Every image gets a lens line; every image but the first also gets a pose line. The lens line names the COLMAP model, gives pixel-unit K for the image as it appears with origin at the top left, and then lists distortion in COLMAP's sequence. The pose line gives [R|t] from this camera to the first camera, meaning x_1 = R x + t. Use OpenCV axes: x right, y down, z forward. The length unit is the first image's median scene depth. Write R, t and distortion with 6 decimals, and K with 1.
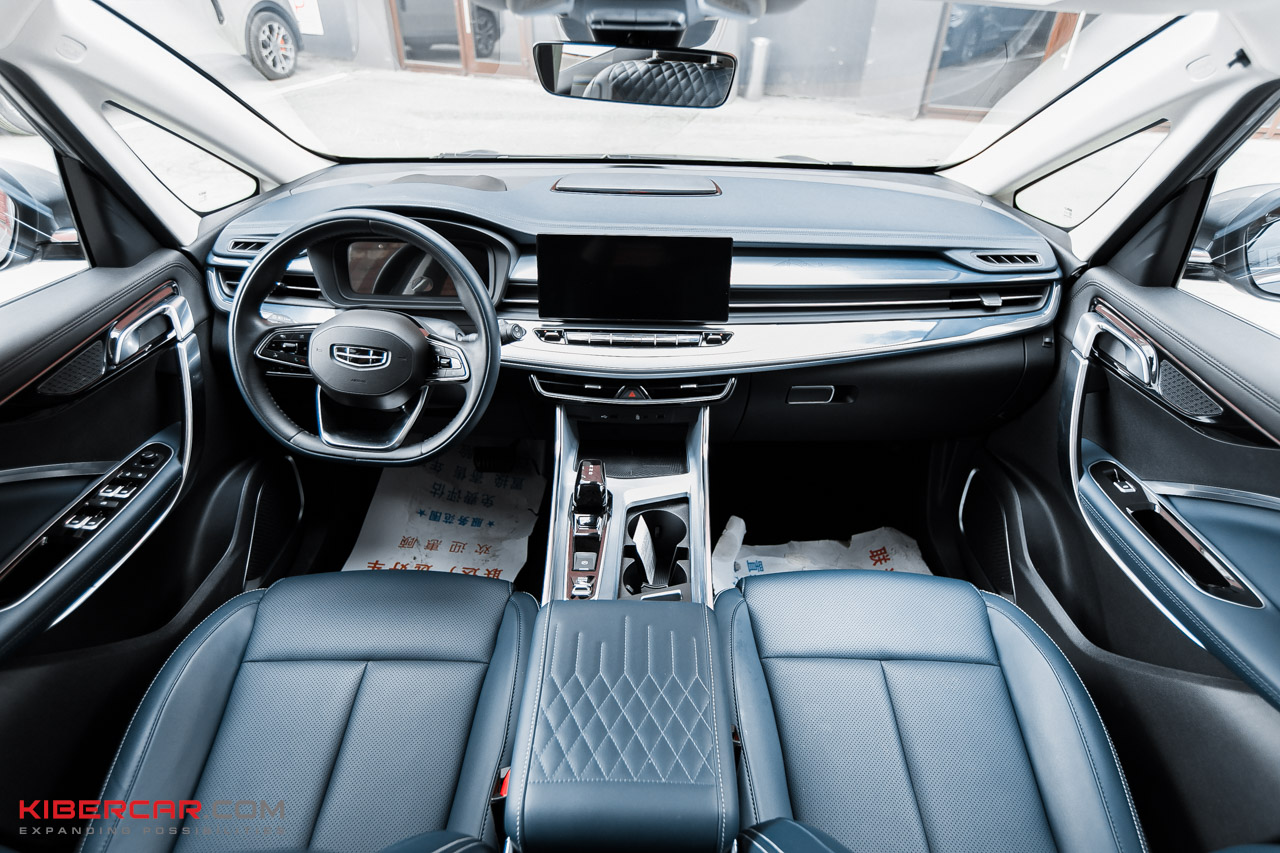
lens RADIAL K [[717.9, 0, 641.1], [0, 717.9, 438.4], [0, 0, 1]] dist [0.028550, -0.000365]
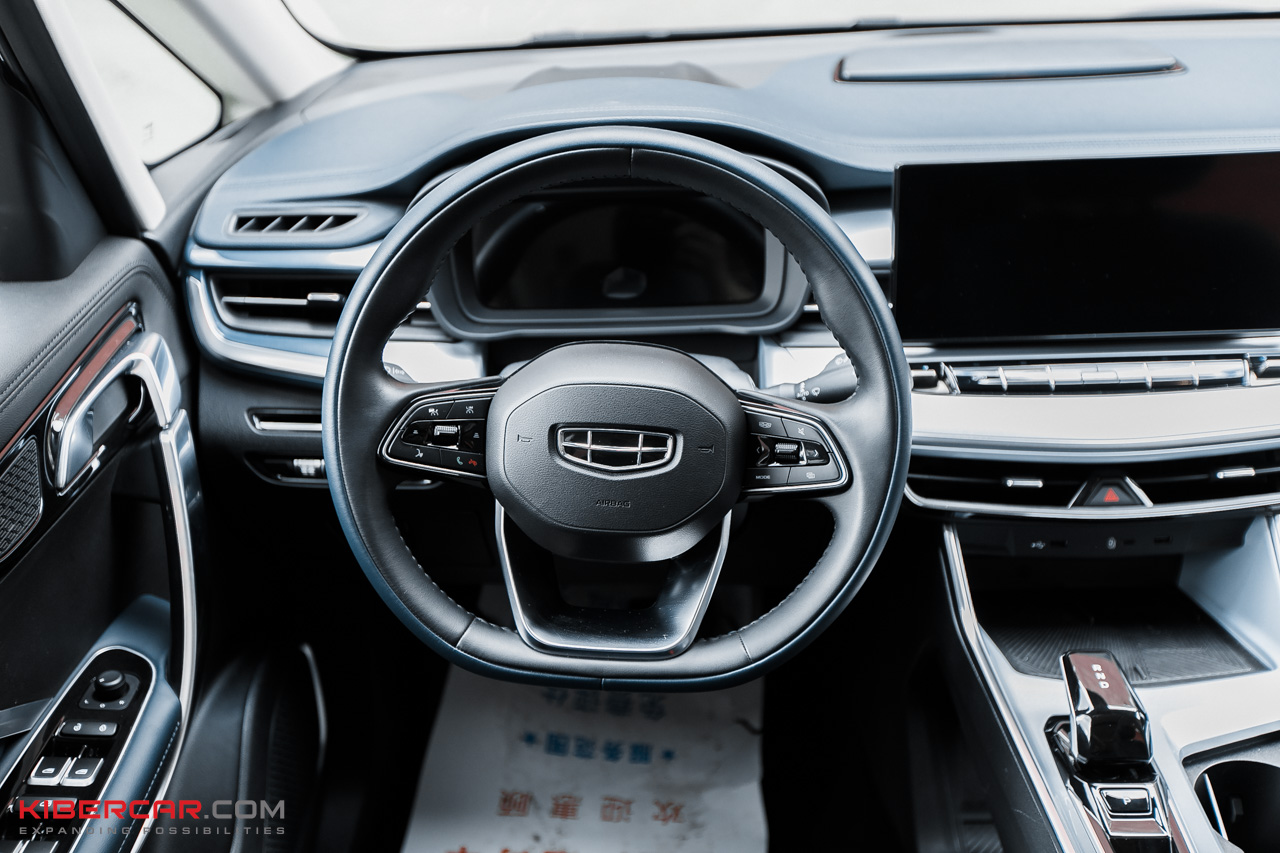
lens RADIAL K [[1224.6, 0, 619.4], [0, 1224.6, 439.1], [0, 0, 1]] dist [0.037462, 0.000000]
pose [[0.998880, -0.044874, -0.014975, -0.315340], [0.043674, 0.996404, -0.072600, -0.054029], [0.018179, 0.071864, 0.997249, 0.203456]]
